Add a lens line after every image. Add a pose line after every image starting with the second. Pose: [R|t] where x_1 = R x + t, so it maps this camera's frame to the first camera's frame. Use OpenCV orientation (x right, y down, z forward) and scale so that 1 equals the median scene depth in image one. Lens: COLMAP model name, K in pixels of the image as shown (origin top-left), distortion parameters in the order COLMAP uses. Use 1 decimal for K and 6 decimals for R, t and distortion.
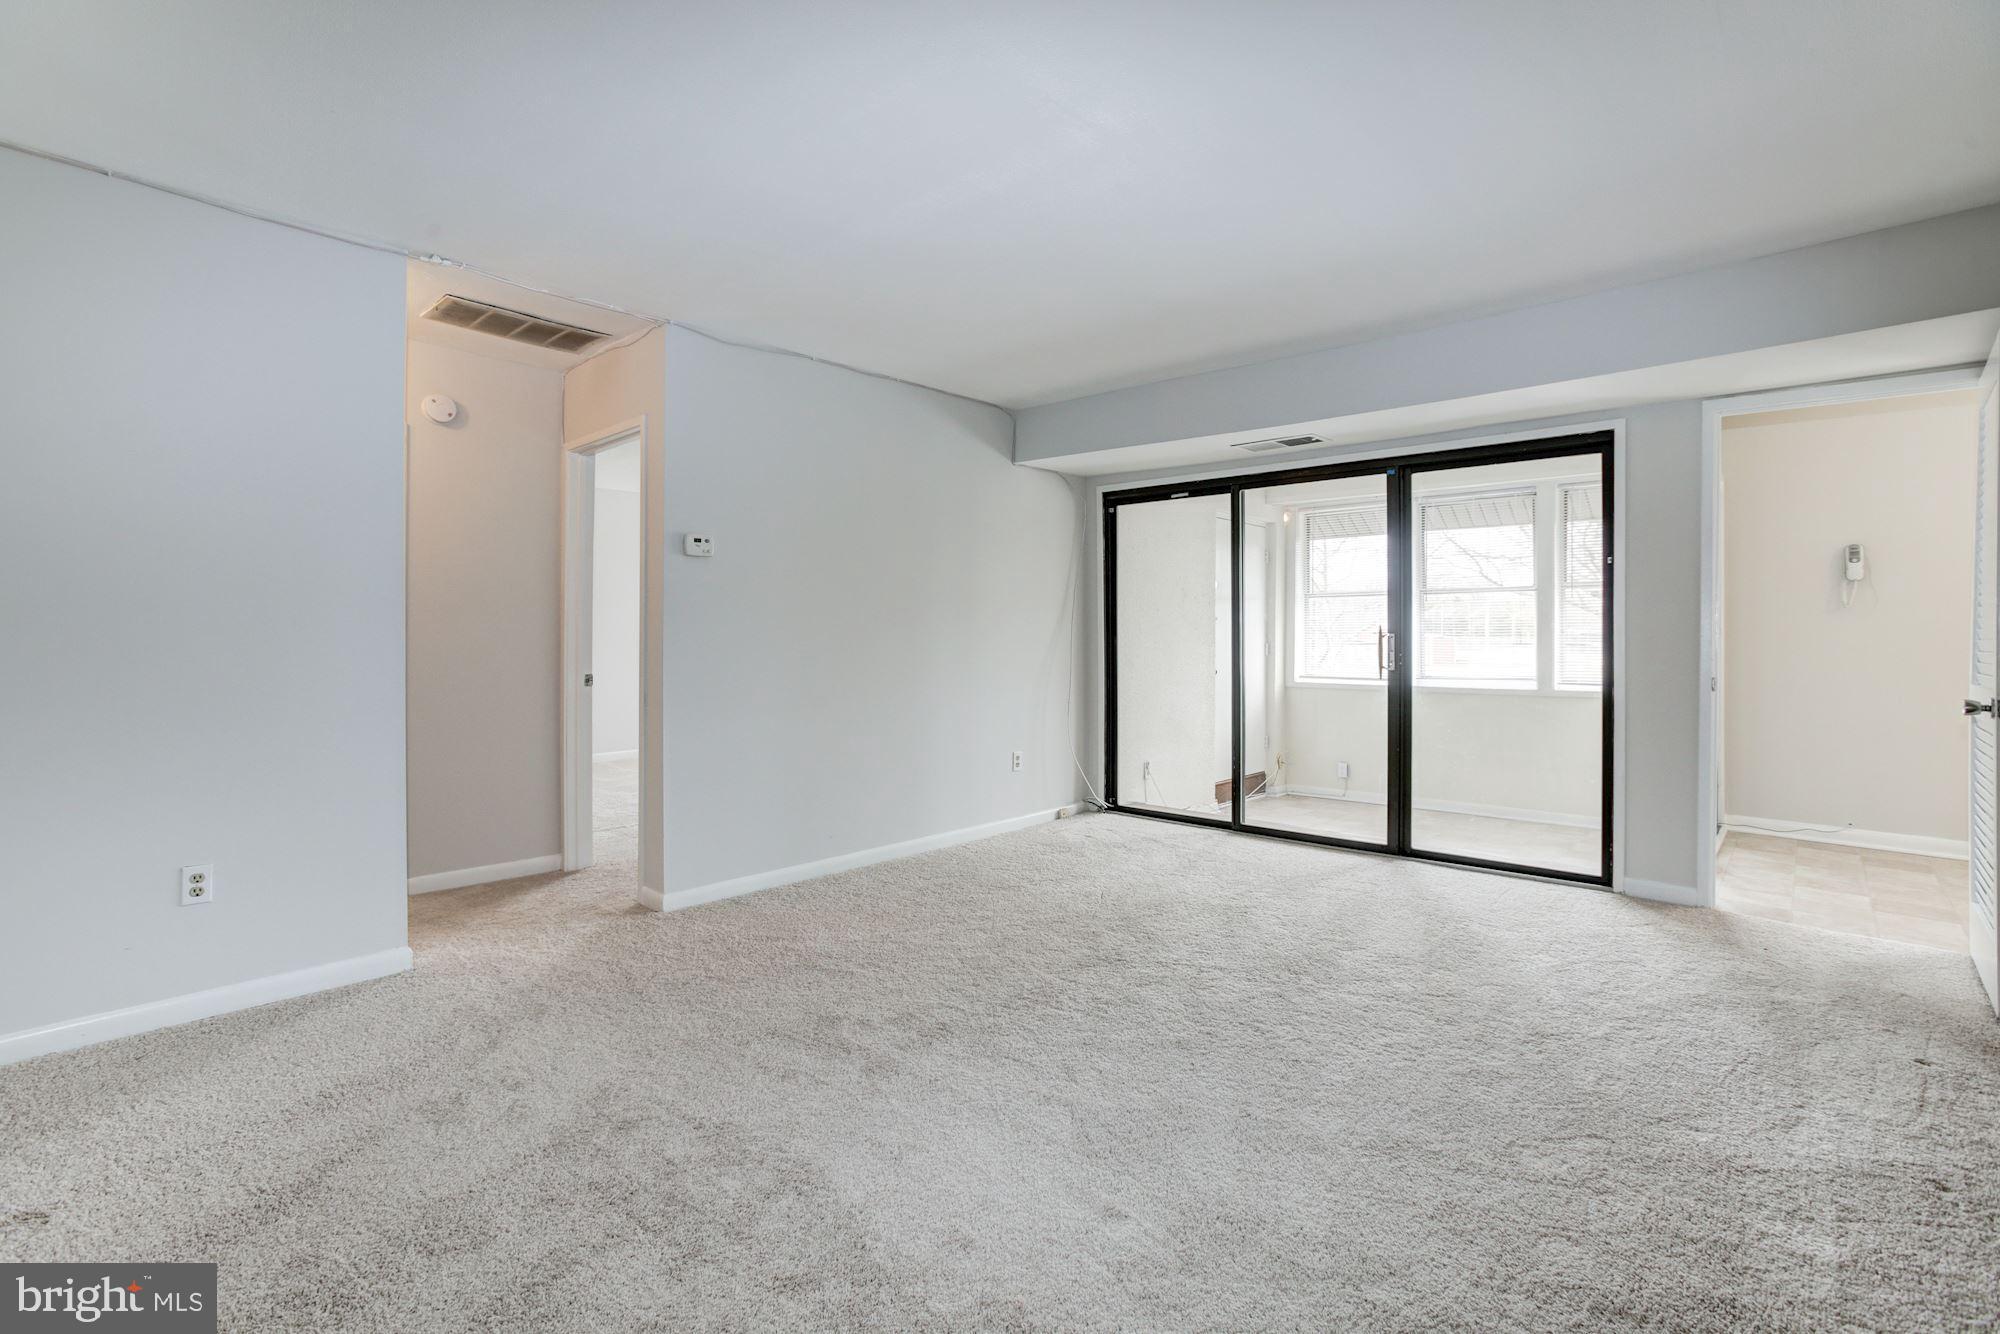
lens RADIAL K [[935.5, 0, 994.8], [0, 935.5, 648.4], [0, 0, 1]] dist [-0.010103, 0.003121]
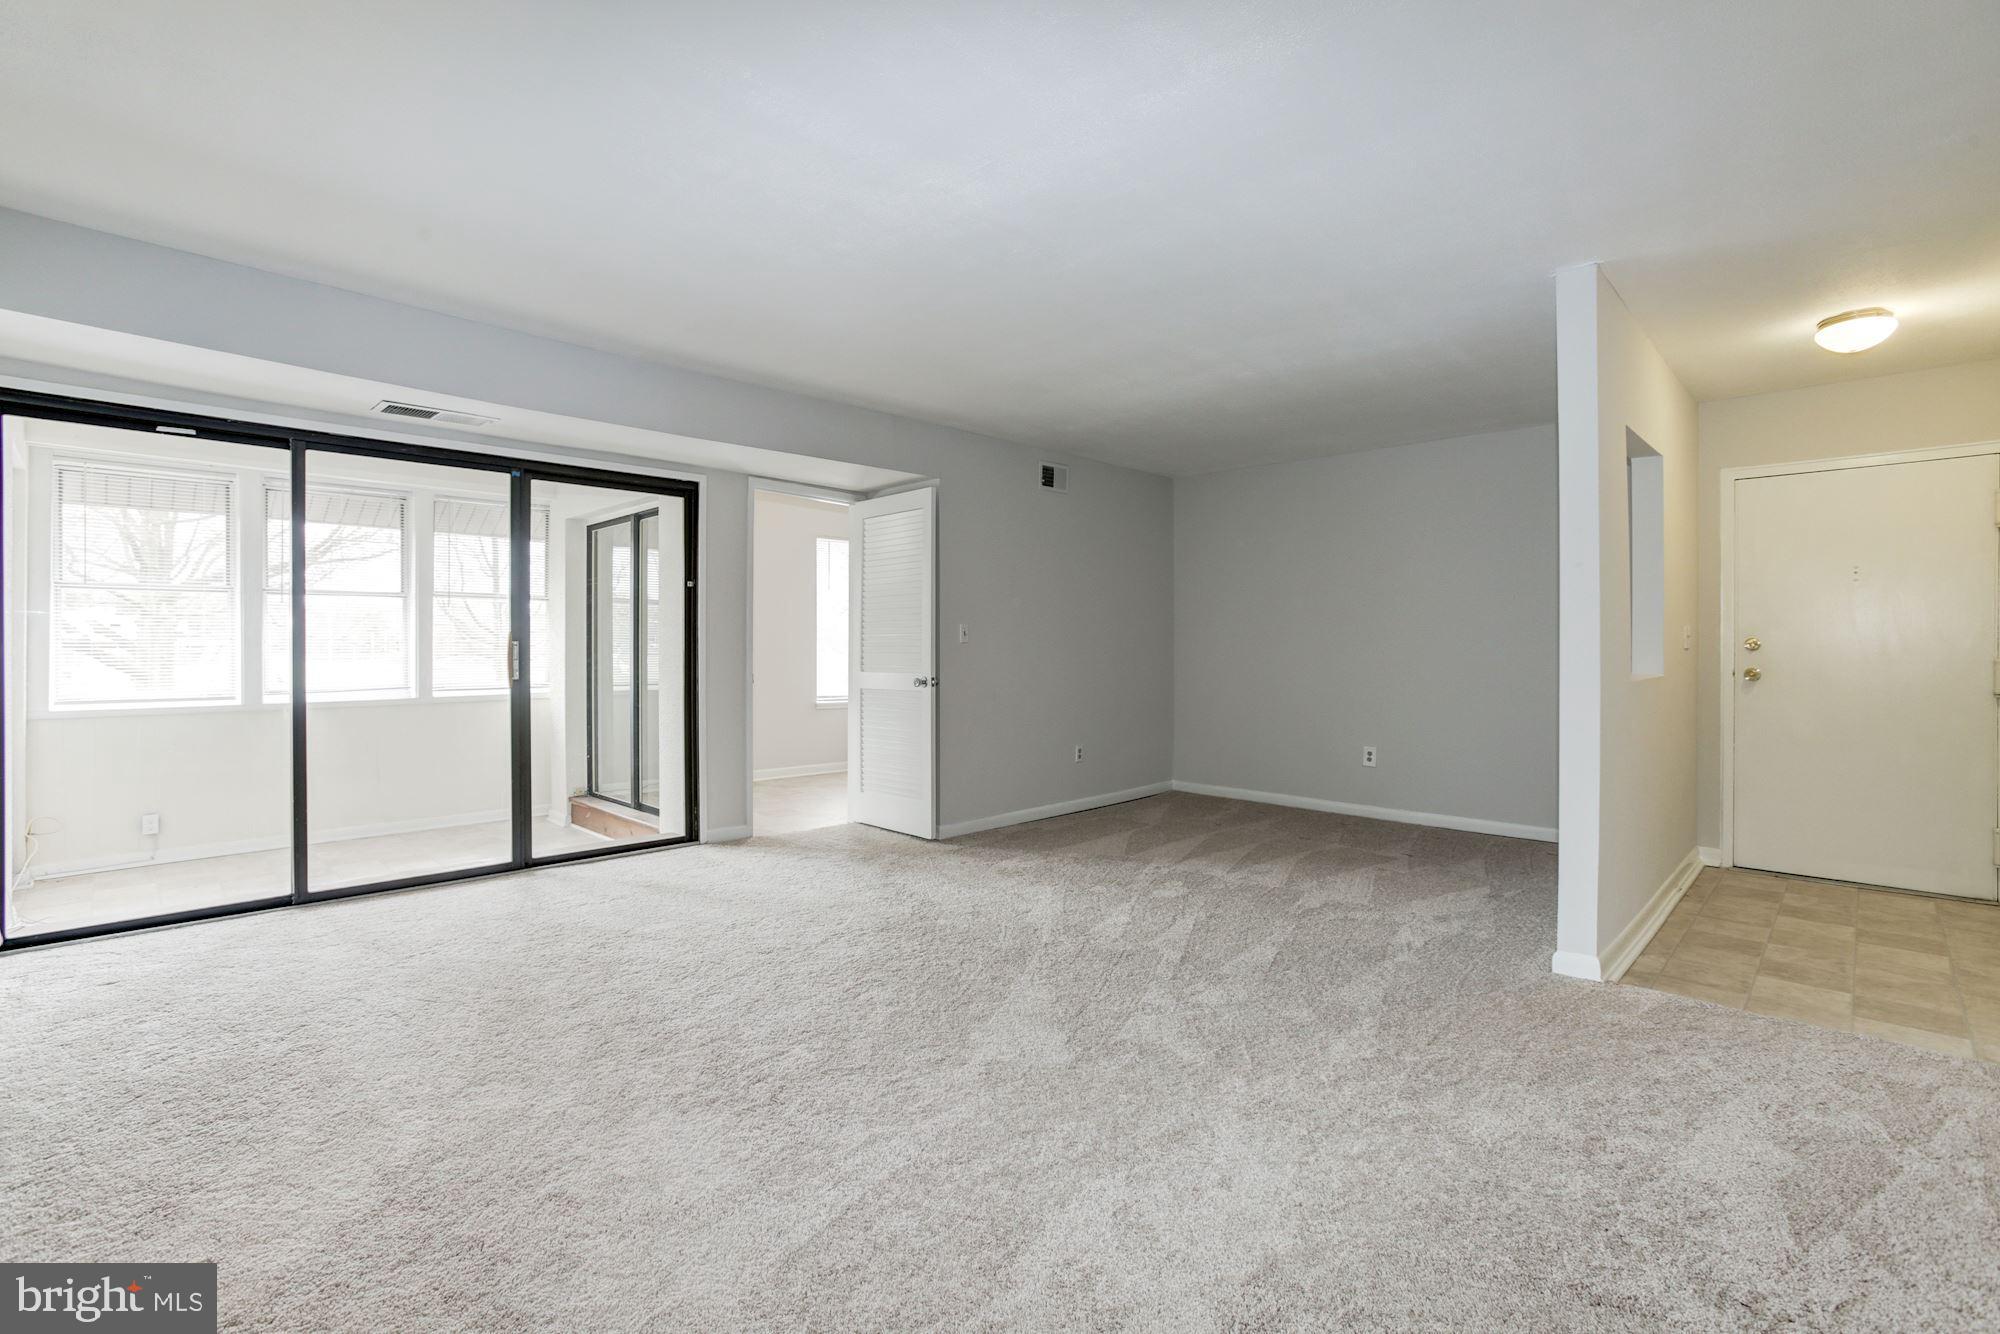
lens RADIAL K [[935.5, 0, 987.7], [0, 935.5, 648.3], [0, 0, 1]] dist [-0.010103, 0.003121]
pose [[0.048614, -0.003244, 0.998812, -0.503749], [0.011911, 0.999926, 0.002668, -0.004946], [-0.998747, 0.011767, 0.048649, 0.457585]]
